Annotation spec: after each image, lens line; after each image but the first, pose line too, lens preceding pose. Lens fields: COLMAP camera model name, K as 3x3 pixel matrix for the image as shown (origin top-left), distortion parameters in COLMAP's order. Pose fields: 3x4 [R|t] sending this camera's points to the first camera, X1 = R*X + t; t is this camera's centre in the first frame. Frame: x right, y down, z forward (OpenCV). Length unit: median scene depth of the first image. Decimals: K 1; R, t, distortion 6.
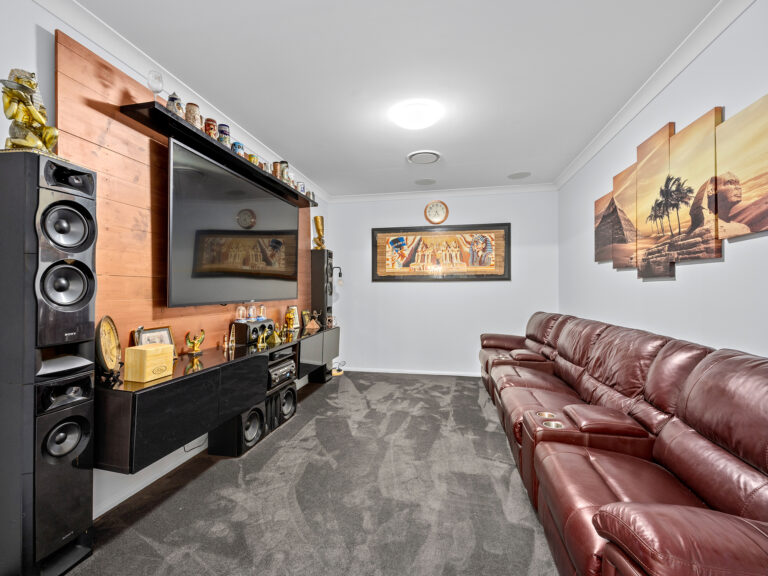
lens RADIAL K [[347.0, 0, 382.1], [0, 347.0, 289.8], [0, 0, 1]] dist [-0.000335, -0.000210]
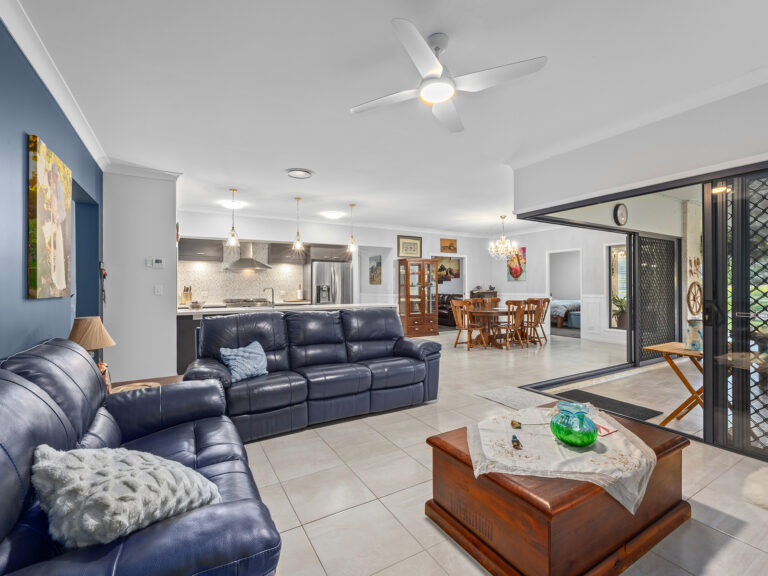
lens RADIAL K [[347.0, 0, 382.1], [0, 347.0, 289.8], [0, 0, 1]] dist [-0.000335, -0.000210]
pose [[0.750683, -0.007711, 0.660618, -3.801929], [0.002746, 0.999960, 0.008552, 0.014983], [-0.660657, -0.004606, 0.750674, -2.689396]]
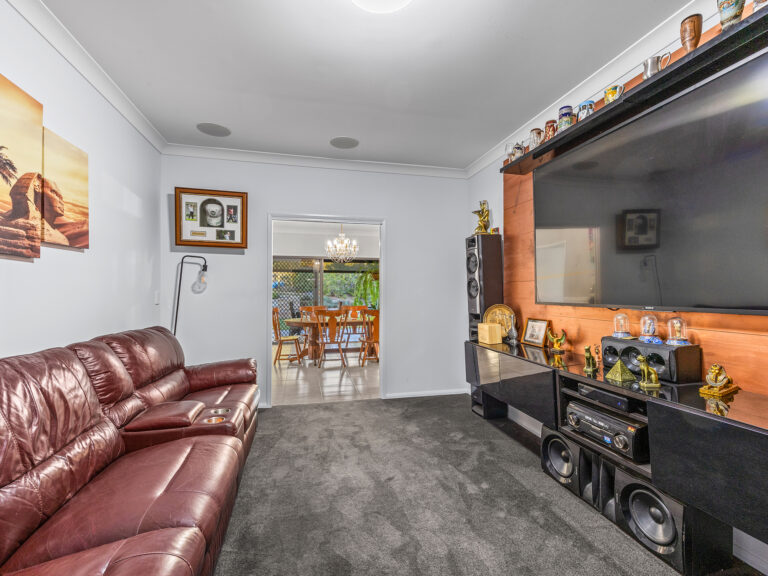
lens RADIAL K [[347.0, 0, 382.1], [0, 347.0, 289.8], [0, 0, 1]] dist [-0.000335, -0.000210]
pose [[-0.912681, 0.001604, -0.408669, 0.450179], [0.005039, 0.999960, -0.007329, 0.006012], [0.408641, -0.008749, -0.912653, 2.104192]]
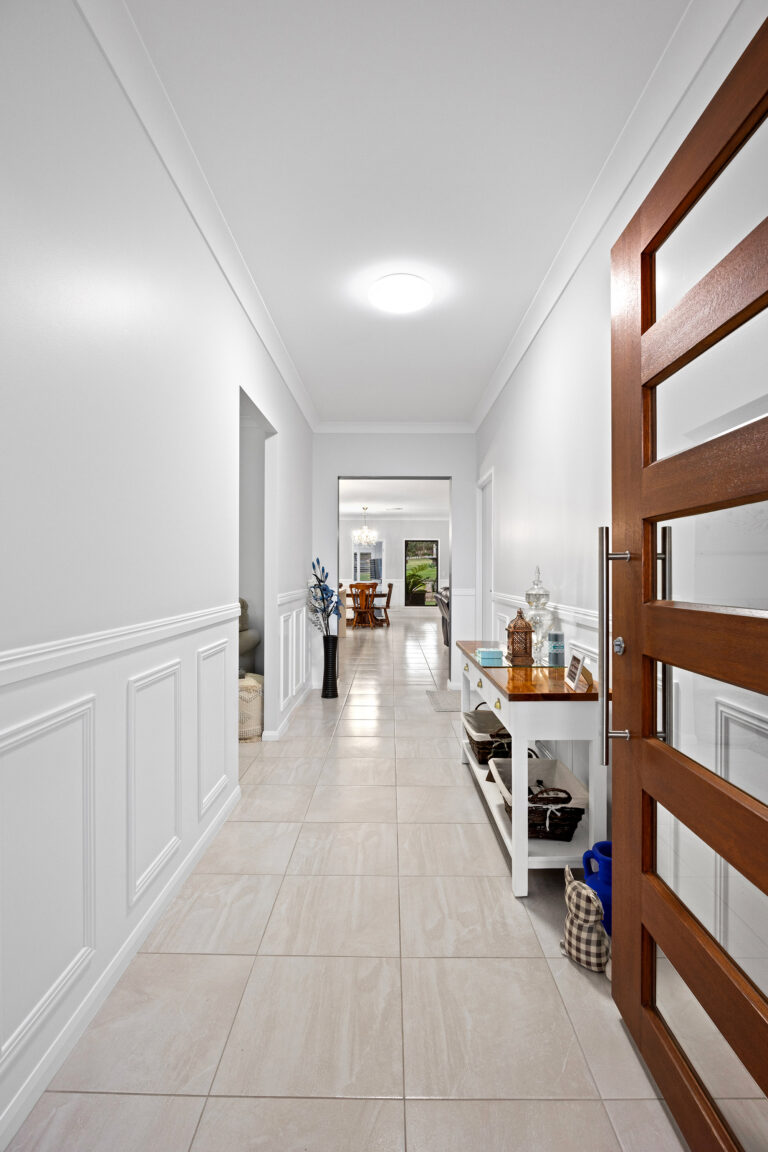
lens RADIAL K [[549.2, 0, 384.0], [0, 549.2, 576.0], [0, 0, 1]] dist [-0.000004, -0.000003]
pose [[-0.184431, -0.005043, 0.982833, -6.666388], [-0.007602, 0.999964, 0.003705, 0.034949], [-0.982816, -0.006788, -0.184463, 0.105647]]
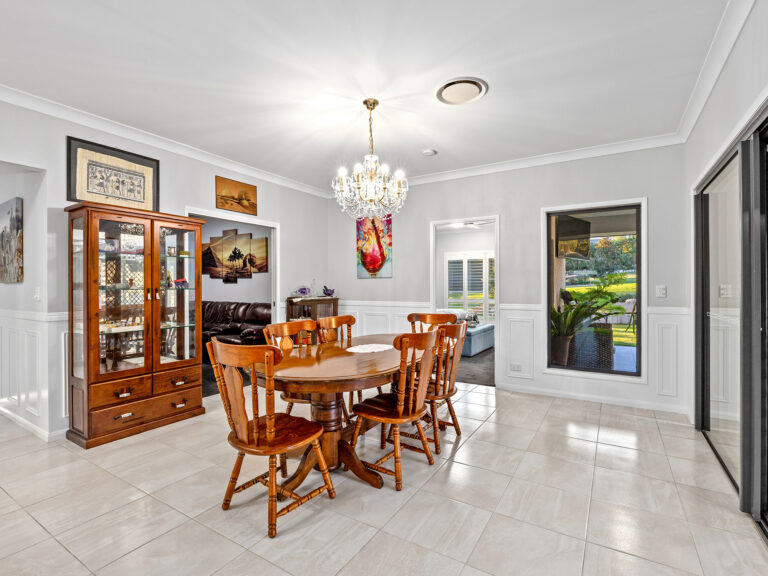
lens RADIAL K [[375.0, 0, 384.0], [0, 375.0, 288.0], [0, 0, 1]] dist [-0.013054, -0.000151]
pose [[0.350947, -0.002063, 0.936393, -1.846519], [0.002807, 0.999995, 0.001151, 0.009075], [-0.936391, 0.002224, 0.350951, -1.389039]]
